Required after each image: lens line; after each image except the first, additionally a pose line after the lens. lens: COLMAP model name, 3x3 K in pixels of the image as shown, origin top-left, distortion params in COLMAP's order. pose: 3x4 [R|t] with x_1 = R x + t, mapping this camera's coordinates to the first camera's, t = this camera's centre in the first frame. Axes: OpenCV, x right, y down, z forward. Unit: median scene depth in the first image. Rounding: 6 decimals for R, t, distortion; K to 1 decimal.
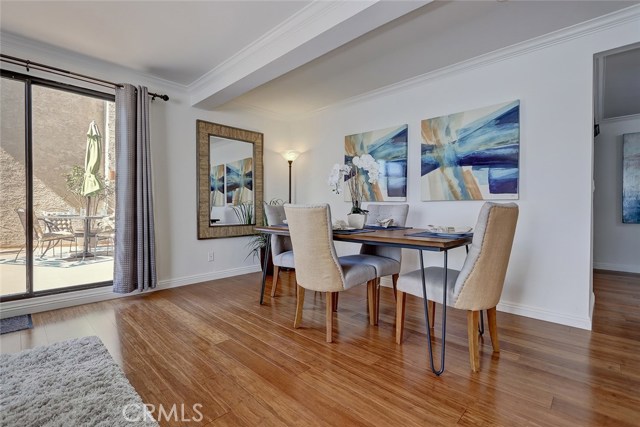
lens RADIAL K [[296.8, 0, 310.8], [0, 296.8, 205.3], [0, 0, 1]] dist [0.015721, -0.000167]
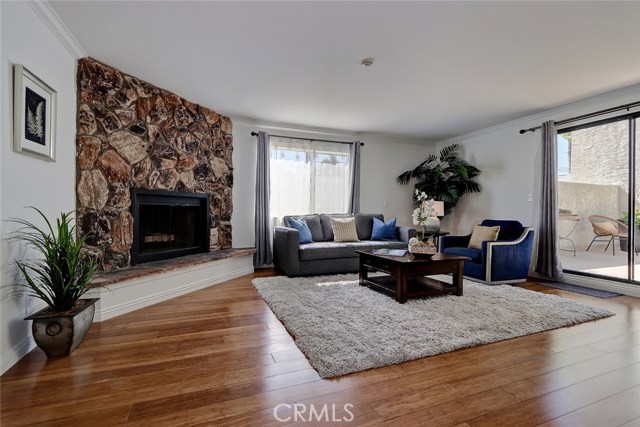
lens RADIAL K [[294.1, 0, 311.2], [0, 294.1, 213.1], [0, 0, 1]] dist [-0.002138, -0.000530]
pose [[-0.400618, -0.002458, -0.916242, 0.565705], [-0.001500, 0.999997, -0.002027, 0.003103], [0.916244, 0.000563, -0.400620, 0.180308]]
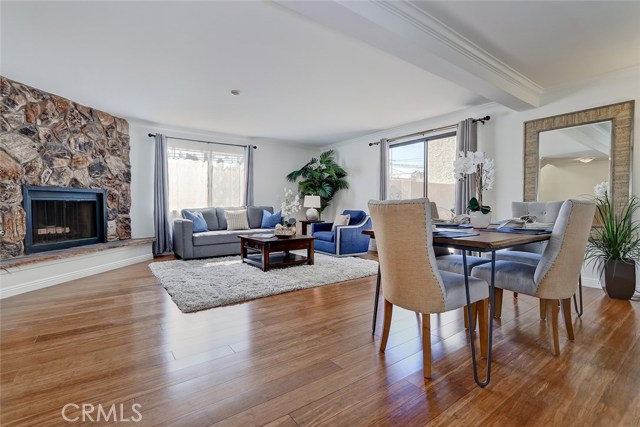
lens RADIAL K [[296.7, 0, 314.9], [0, 296.7, 213.7], [0, 0, 1]] dist [-0.003842, -0.000924]
pose [[-0.157369, 0.024472, -0.987237, 0.788762], [0.007065, 0.999695, 0.023654, 0.006294], [0.987515, -0.003252, -0.157494, 0.441858]]
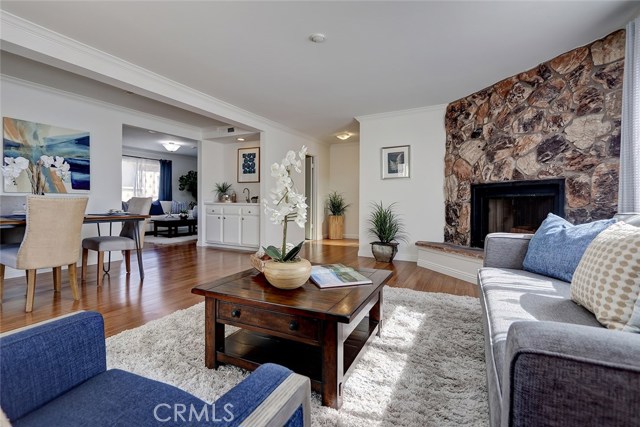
lens RADIAL K [[296.3, 0, 312.1], [0, 296.3, 203.9], [0, 0, 1]] dist [-0.002175, -0.000752]
pose [[-0.298384, -0.011840, 0.954373, -0.866020], [-0.016666, 0.999835, 0.007193, 0.002490], [-0.954301, -0.013759, -0.298532, 0.227297]]
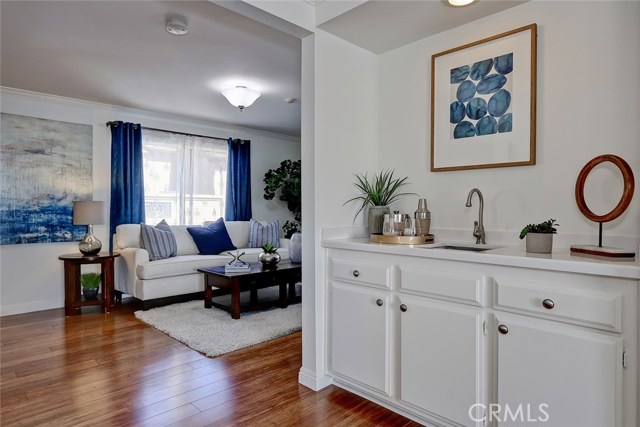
lens RADIAL K [[374.5, 0, 316.5], [0, 374.5, 211.4], [0, 0, 1]] dist [0.005800, 0.000841]
pose [[0.012111, -0.004804, 0.999915, 0.291624], [-0.012119, 0.999914, 0.004951, -0.035352], [-0.999853, -0.012178, 0.012052, 0.314691]]
